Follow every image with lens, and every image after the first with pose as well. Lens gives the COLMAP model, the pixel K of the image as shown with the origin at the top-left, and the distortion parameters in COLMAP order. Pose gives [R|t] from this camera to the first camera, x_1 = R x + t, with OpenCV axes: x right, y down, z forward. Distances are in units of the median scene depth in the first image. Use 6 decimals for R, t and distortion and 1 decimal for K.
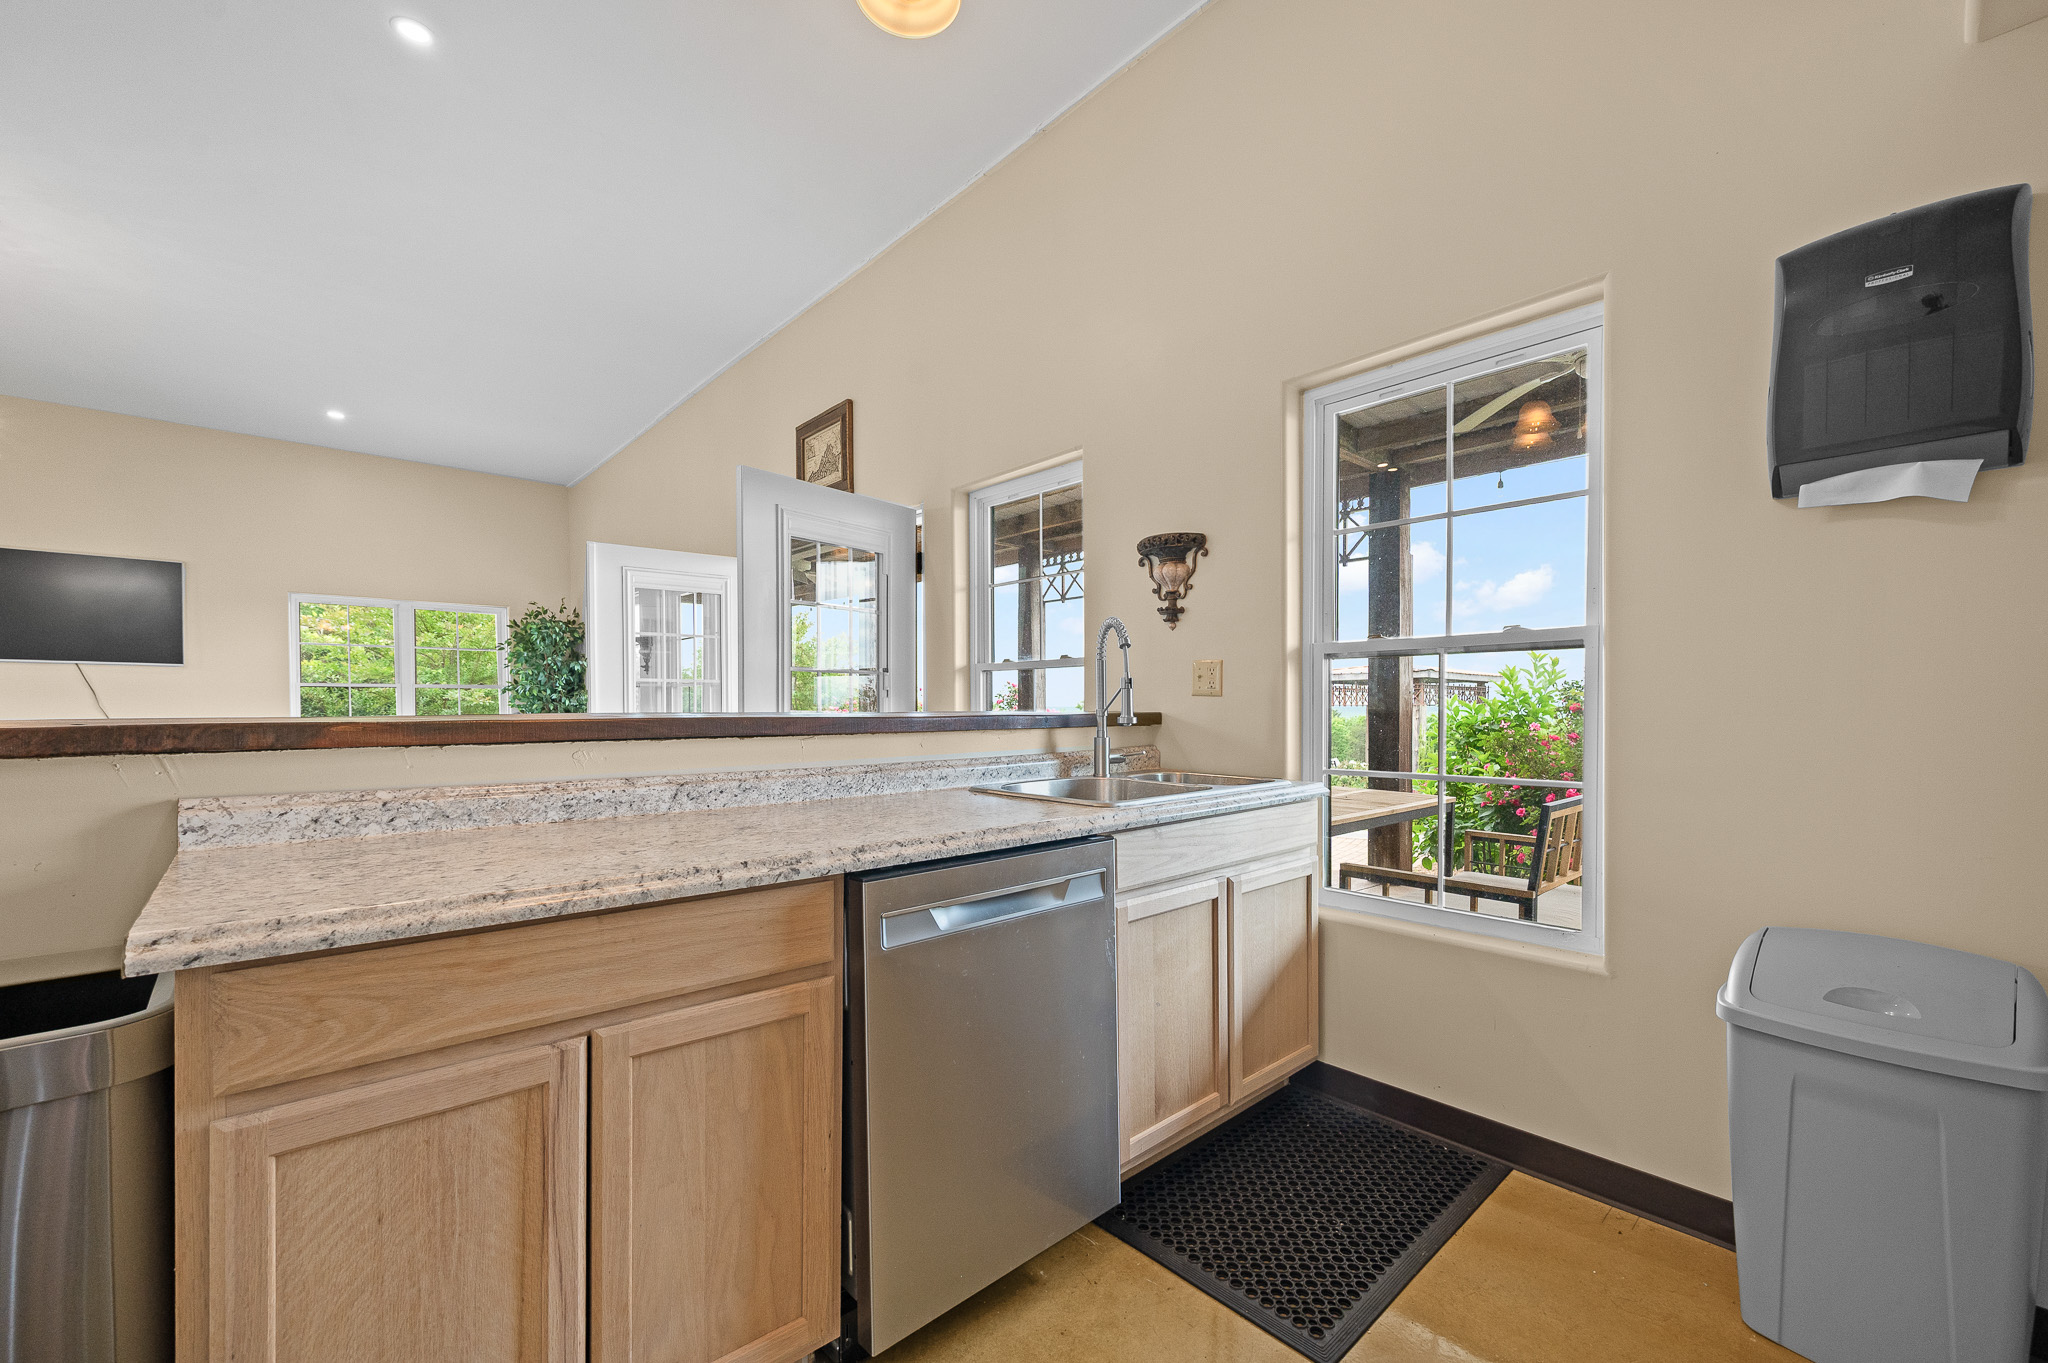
lens RADIAL K [[806.5, 0, 1029.5], [0, 806.5, 689.6], [0, 0, 1]] dist [-0.001485, 0.000526]
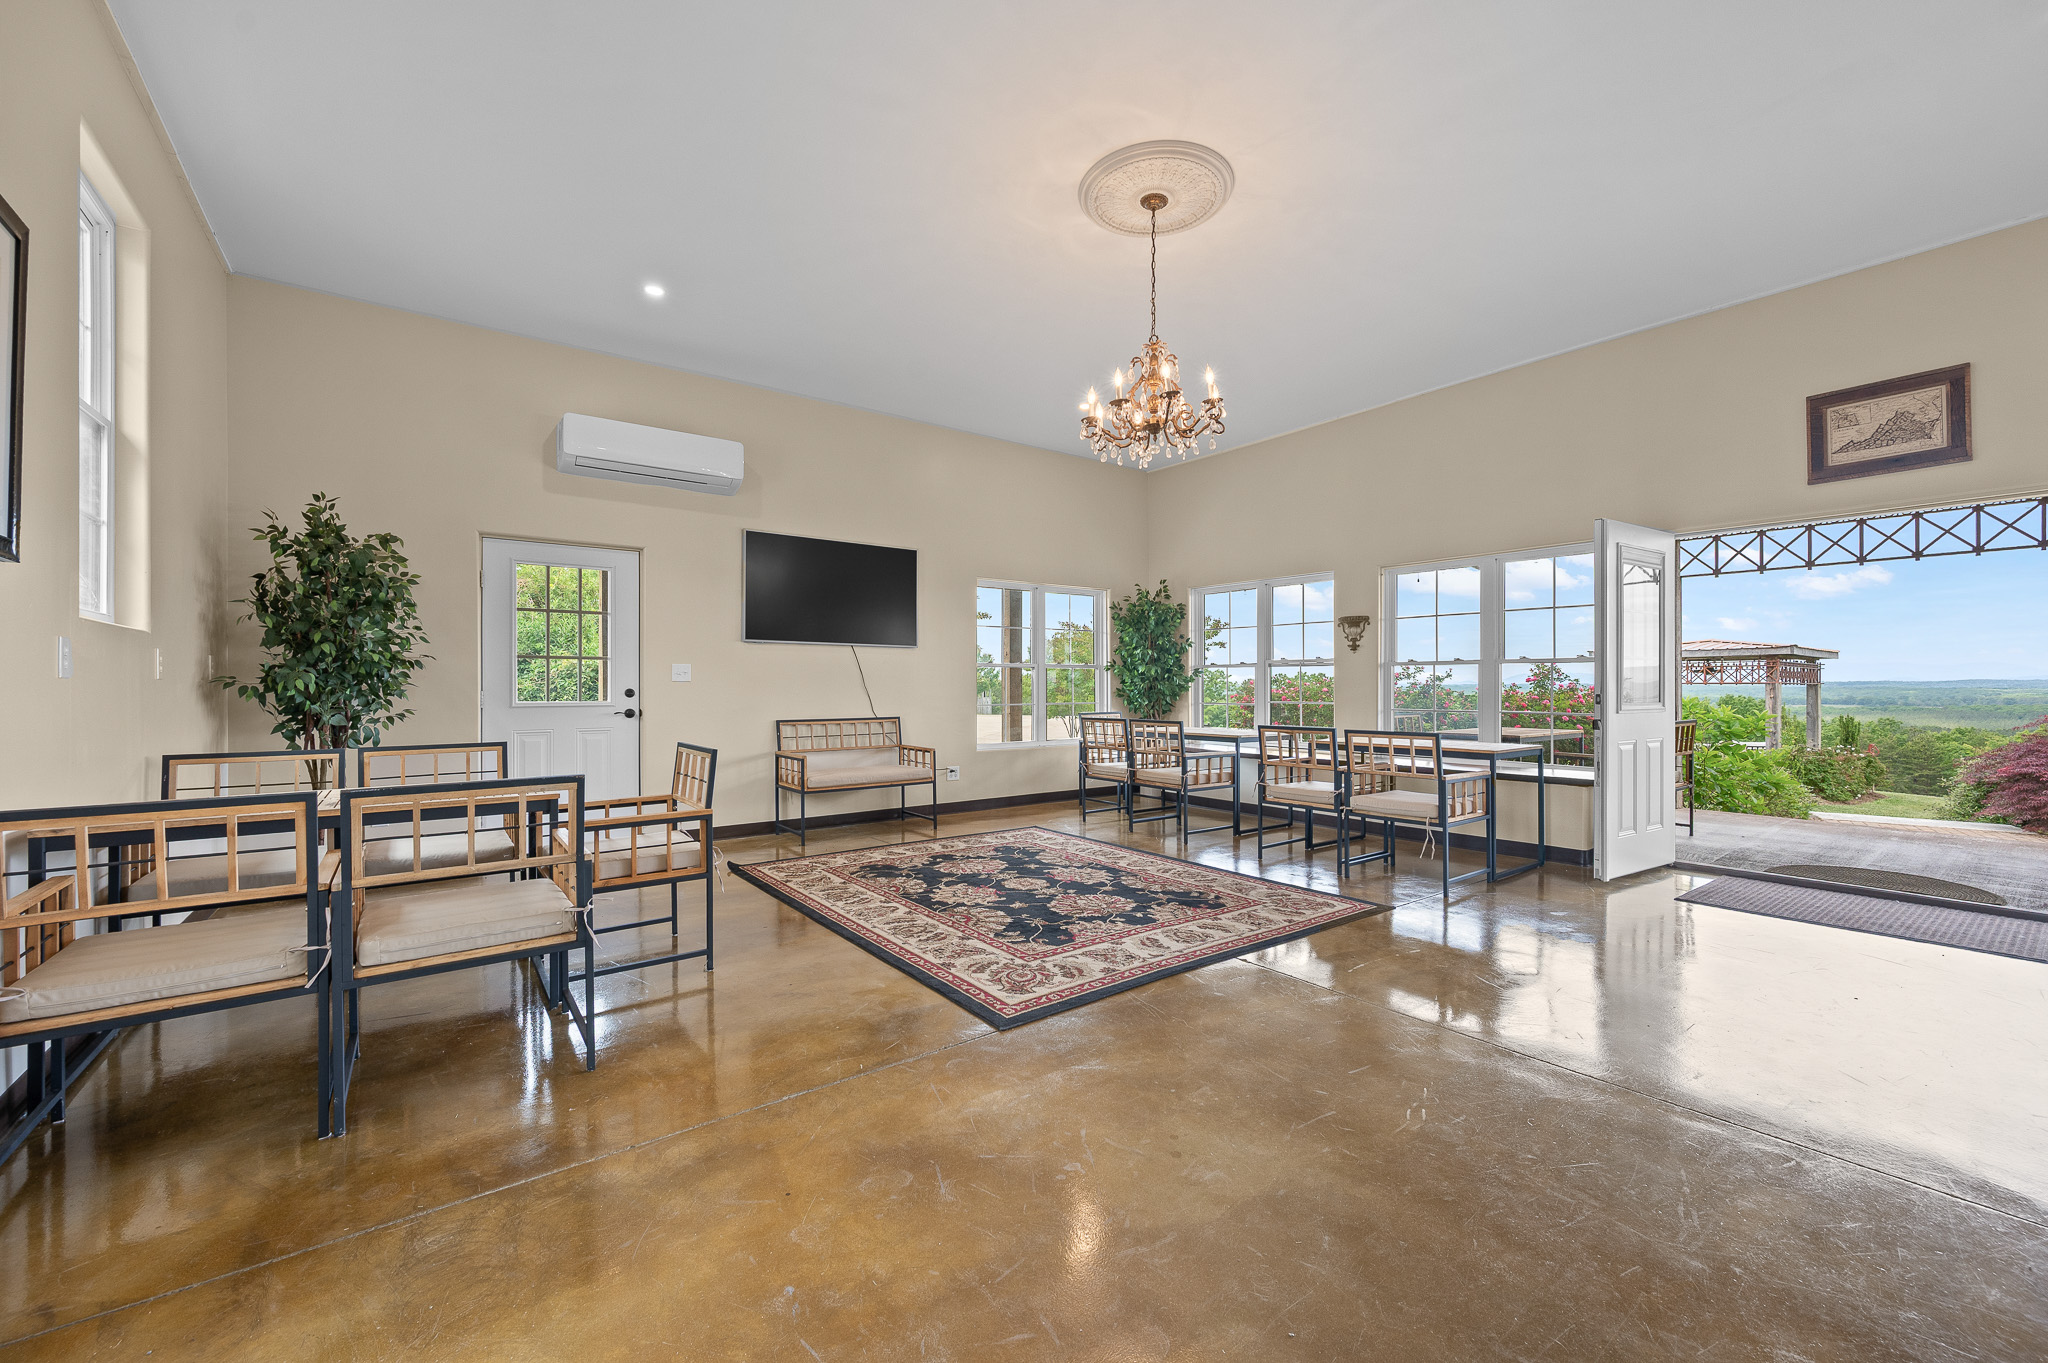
lens RADIAL K [[806.5, 0, 1029.5], [0, 806.5, 689.6], [0, 0, 1]] dist [-0.001485, 0.000526]
pose [[0.995132, -0.002429, -0.098524, -1.907586], [0.004721, 0.999723, 0.023038, 0.000070], [0.098441, -0.023391, 0.994868, -0.093206]]
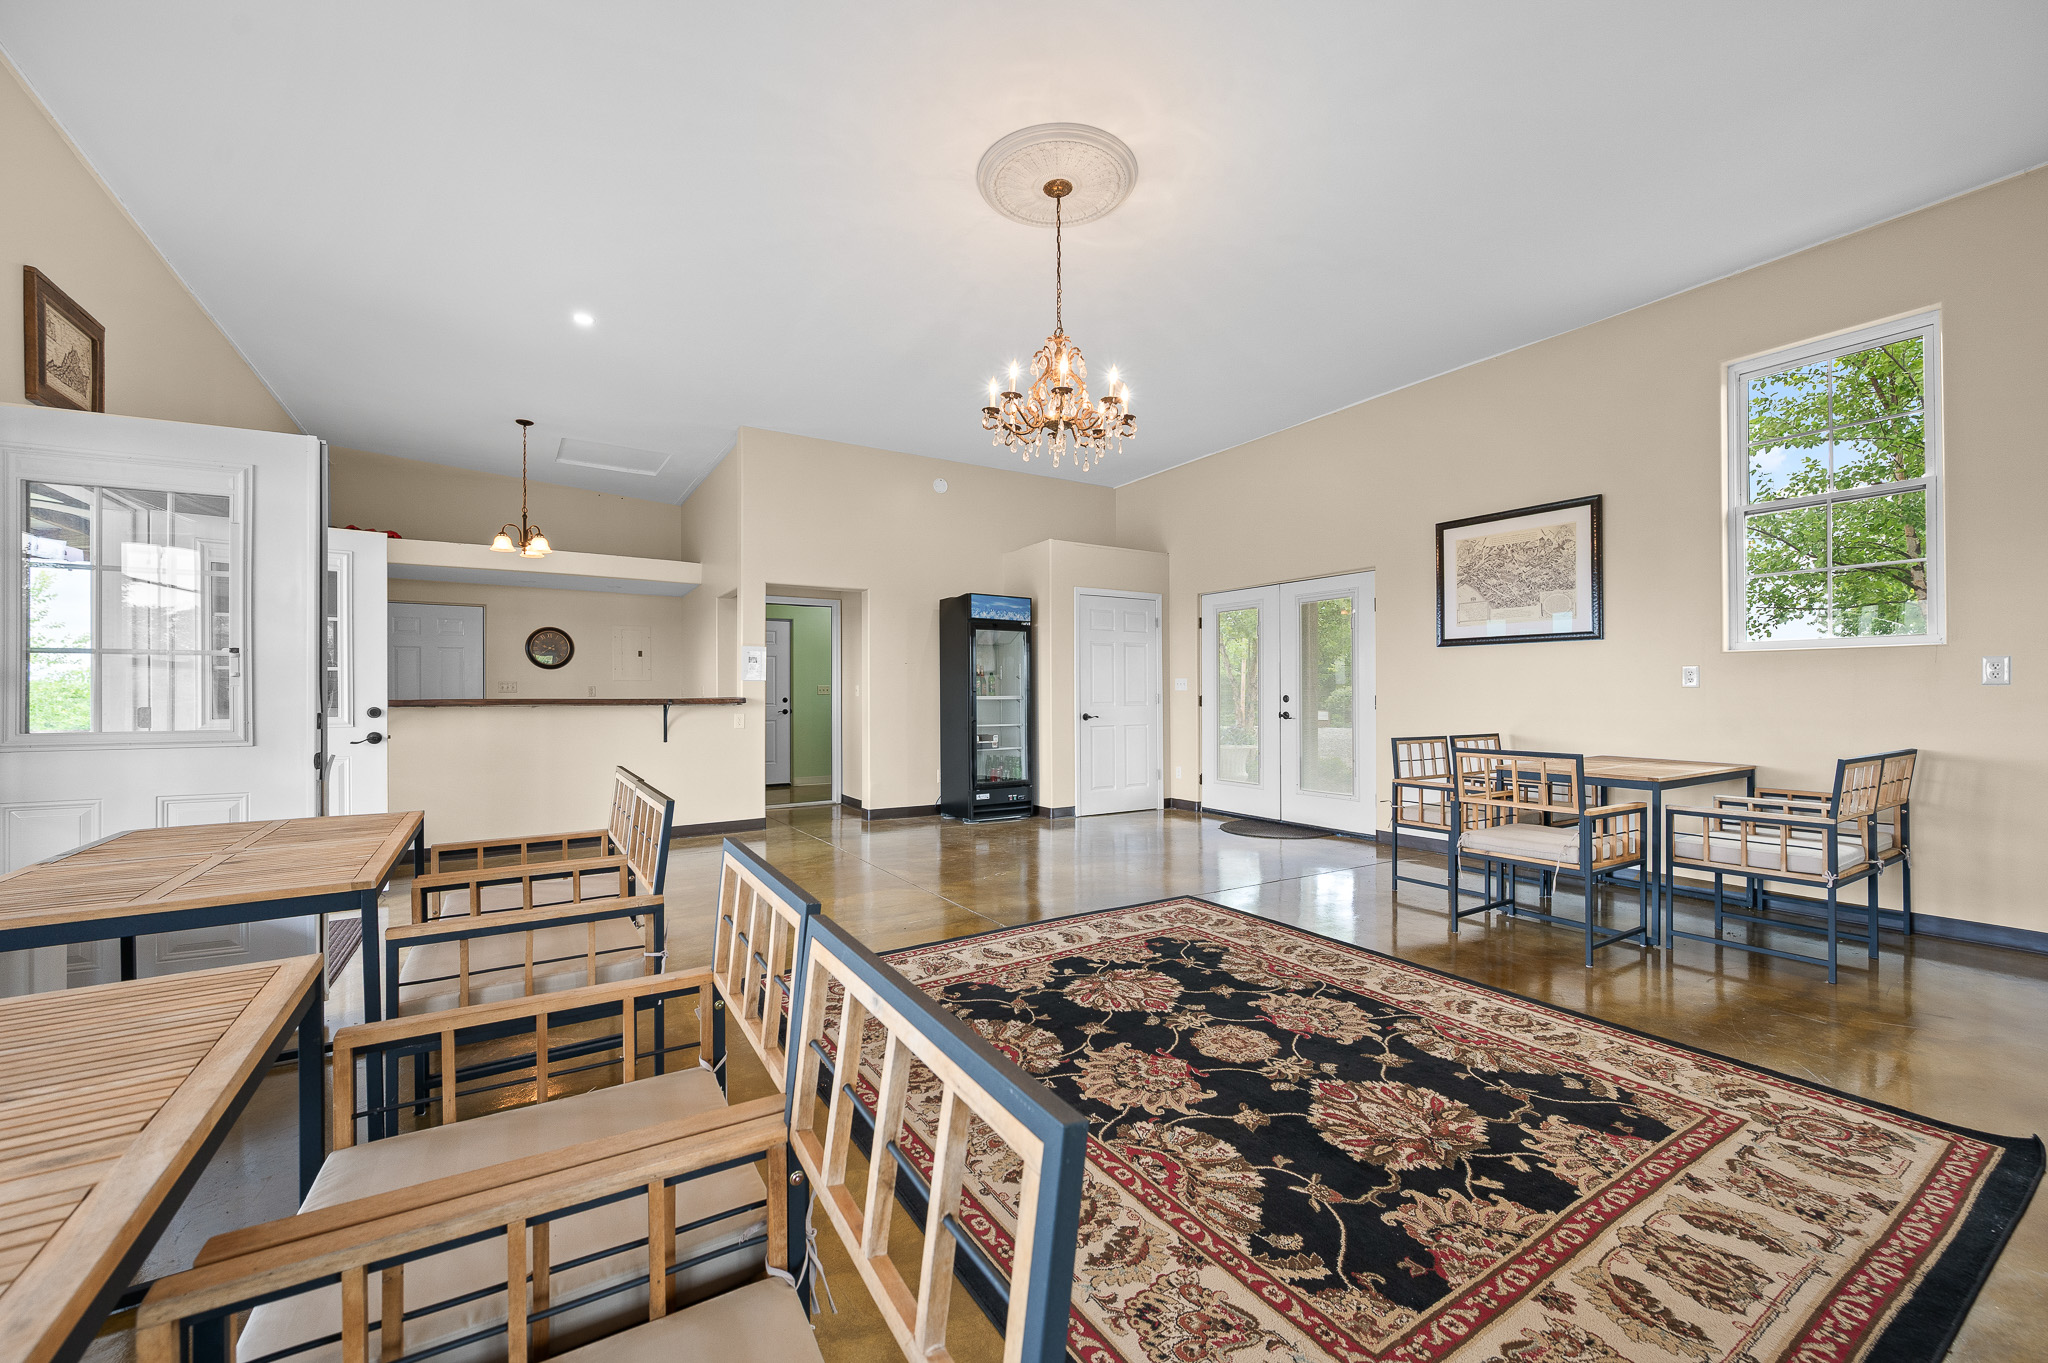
lens RADIAL K [[806.5, 0, 1029.5], [0, 806.5, 689.6], [0, 0, 1]] dist [-0.001485, 0.000526]
pose [[-0.984153, 0.003651, 0.177286, -2.011567], [-0.000550, 0.999720, -0.023641, 0.047147], [-0.177322, -0.023364, -0.983875, 2.519363]]
